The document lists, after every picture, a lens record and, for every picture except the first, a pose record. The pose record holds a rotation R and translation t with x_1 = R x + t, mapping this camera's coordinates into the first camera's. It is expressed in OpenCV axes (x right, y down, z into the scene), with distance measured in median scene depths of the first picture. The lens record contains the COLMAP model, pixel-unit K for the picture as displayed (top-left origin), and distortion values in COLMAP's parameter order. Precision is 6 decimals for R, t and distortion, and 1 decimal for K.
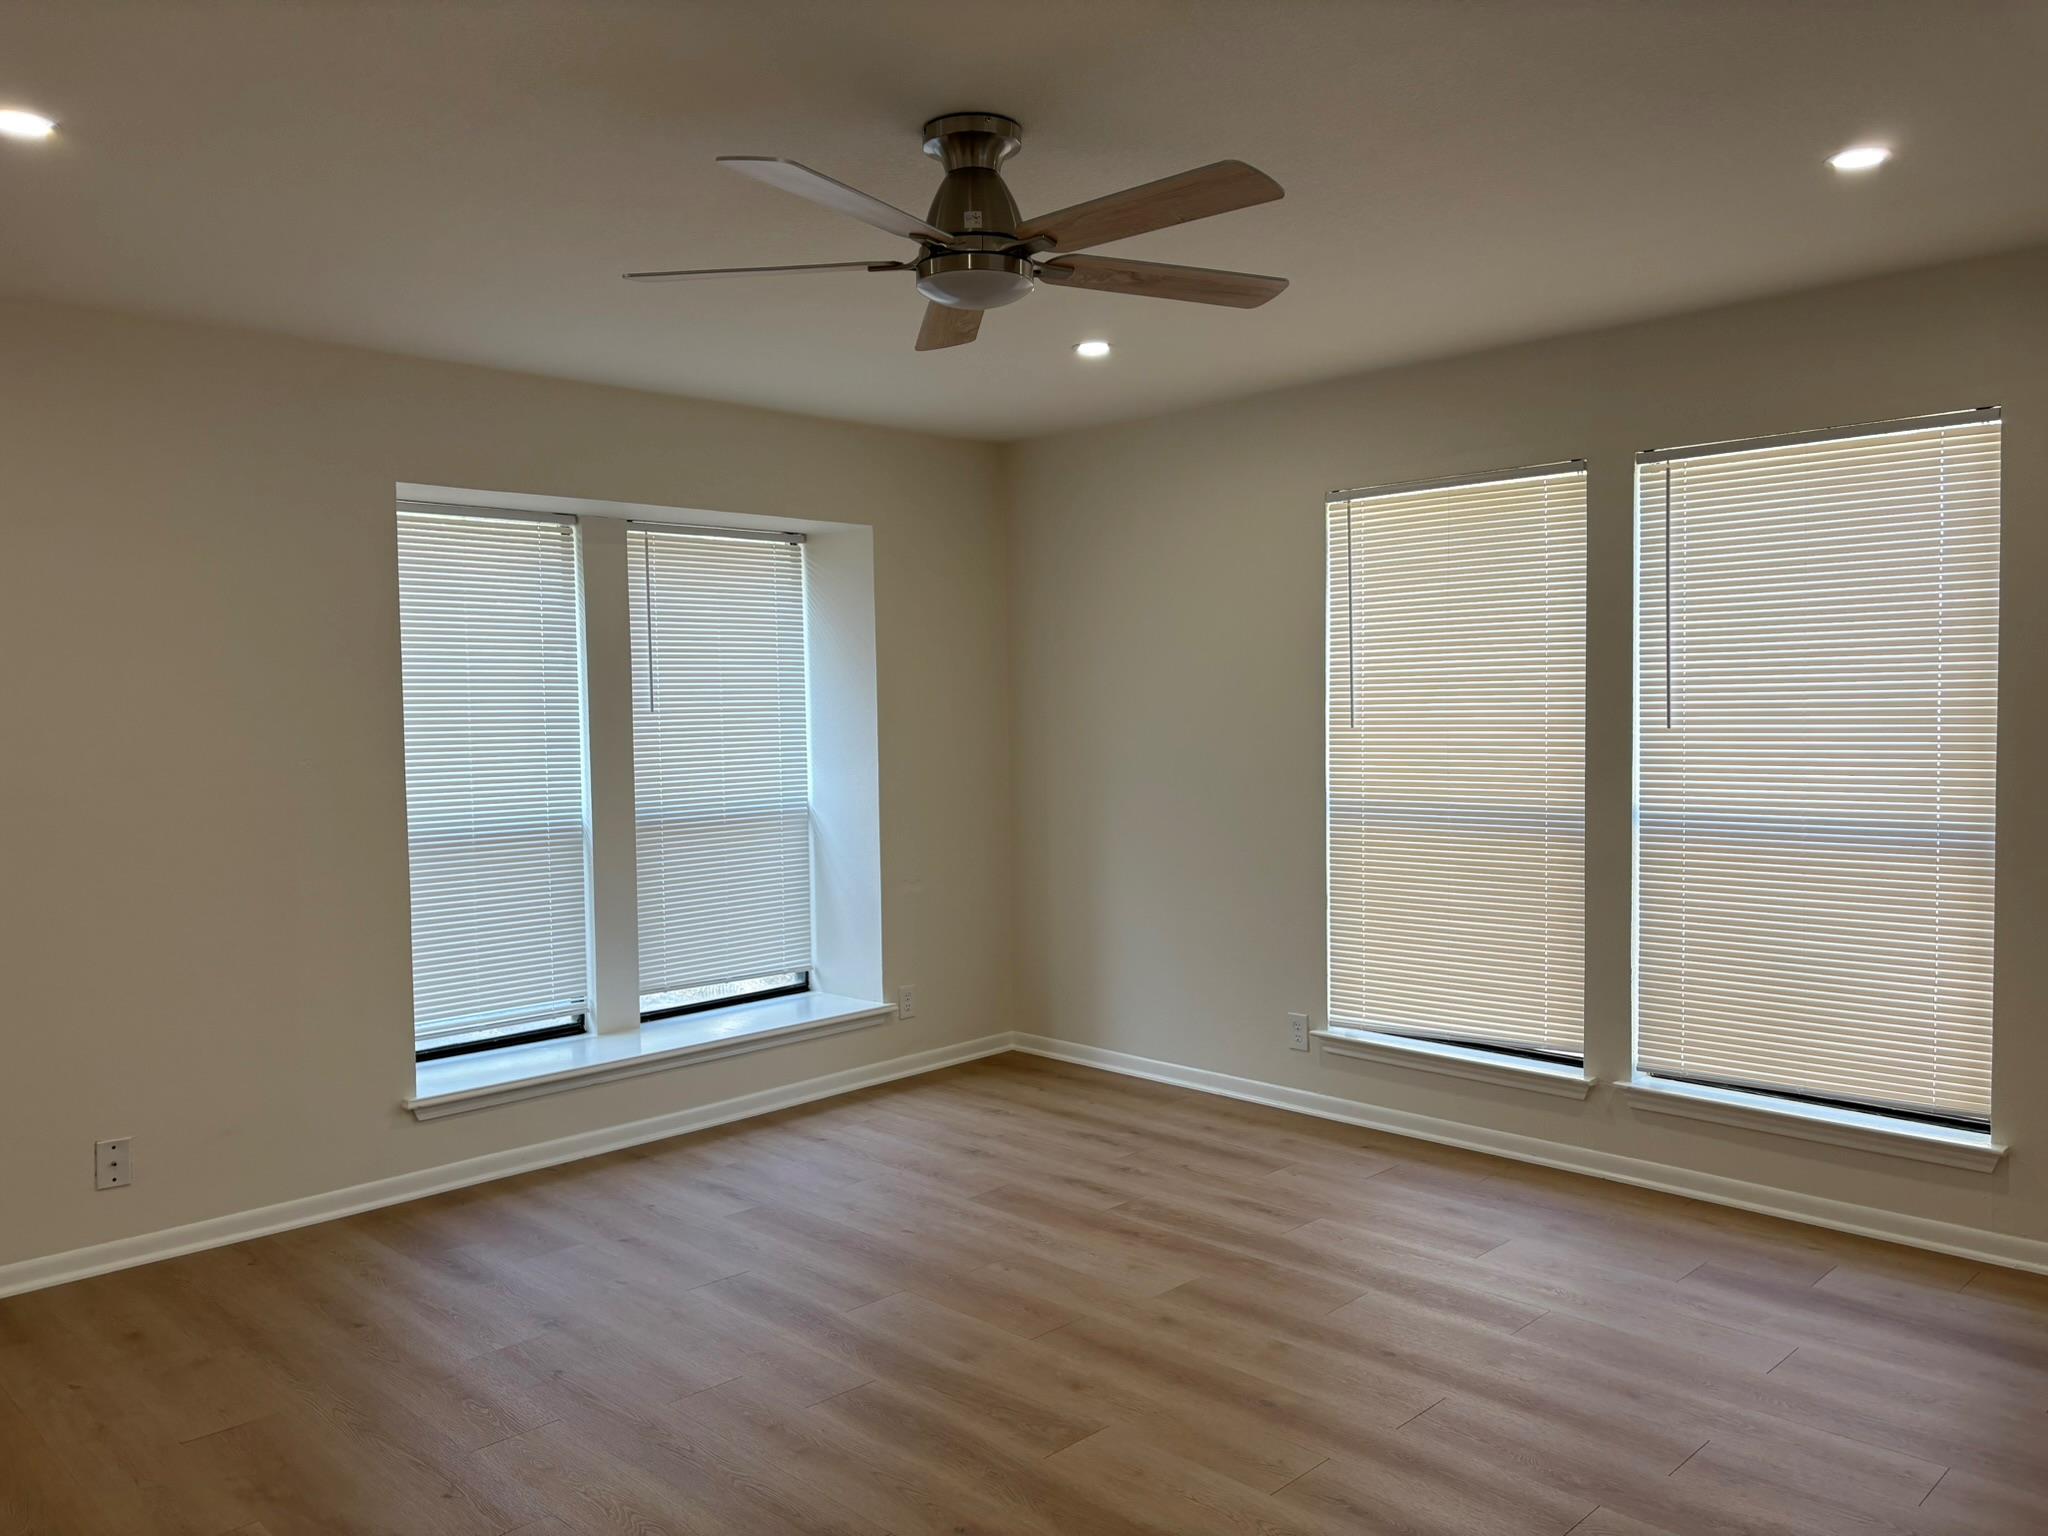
lens RADIAL K [[1537.7, 0, 1051.4], [0, 1537.7, 768.5], [0, 0, 1]] dist [0.070702, -0.073201]
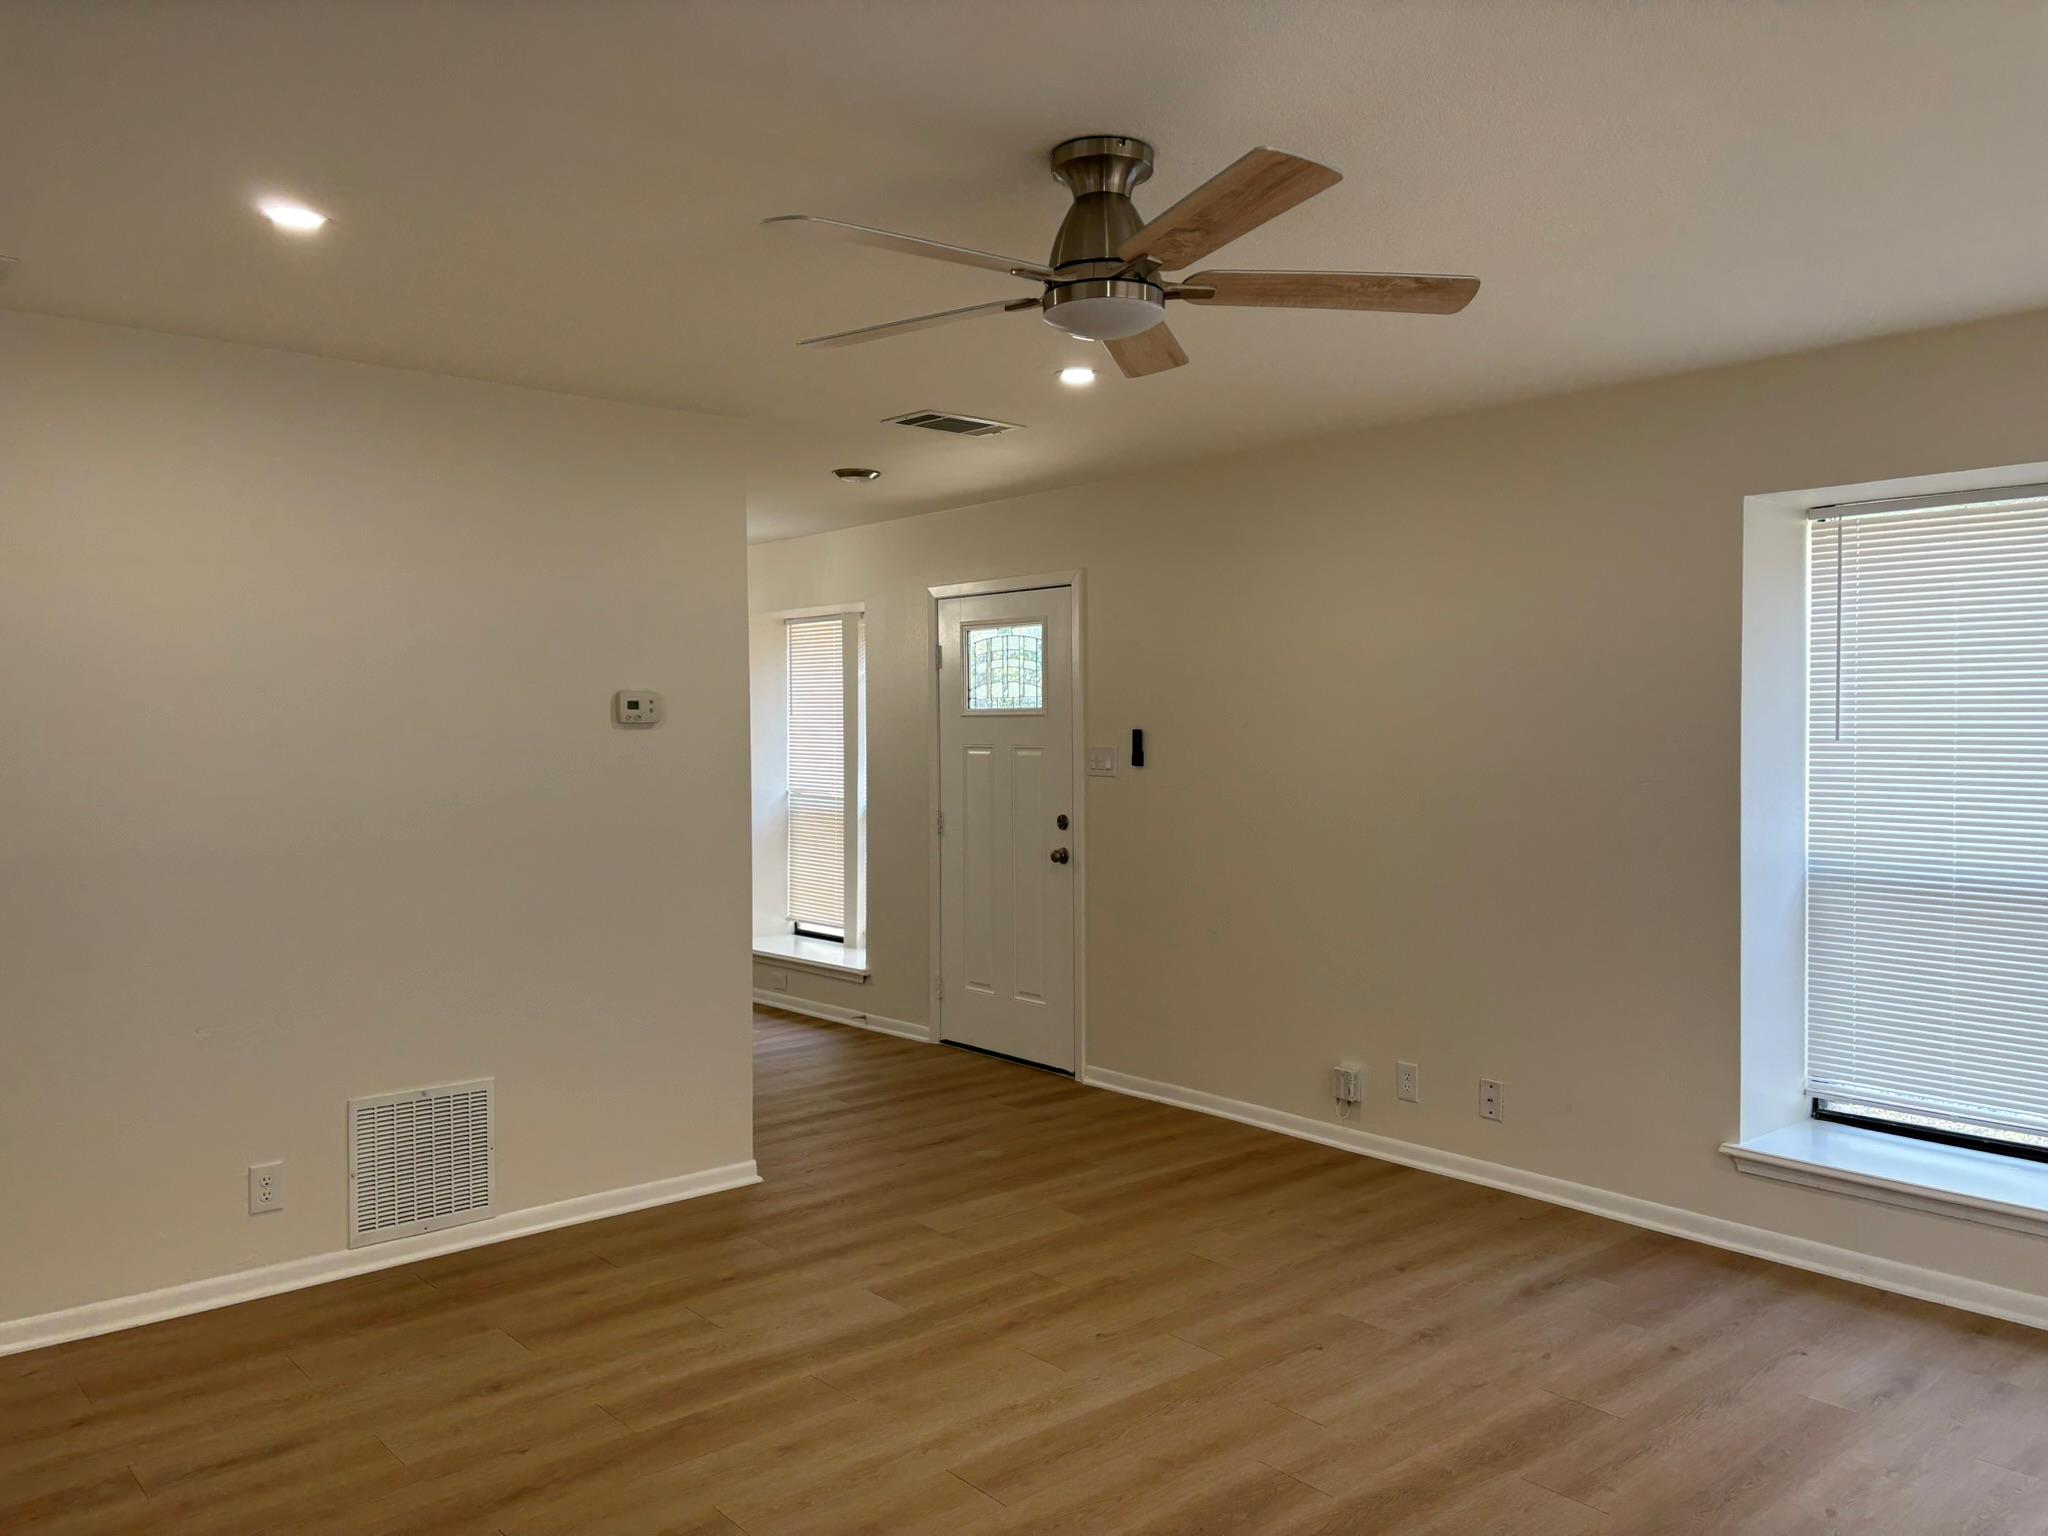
lens RADIAL K [[1537.7, 0, 1051.4], [0, 1537.7, 768.5], [0, 0, 1]] dist [0.070702, -0.073201]
pose [[-0.062652, 0.046012, -0.996974, 0.568677], [-0.038412, 0.998085, 0.048477, -0.051790], [0.997296, 0.041333, -0.060765, 0.626977]]
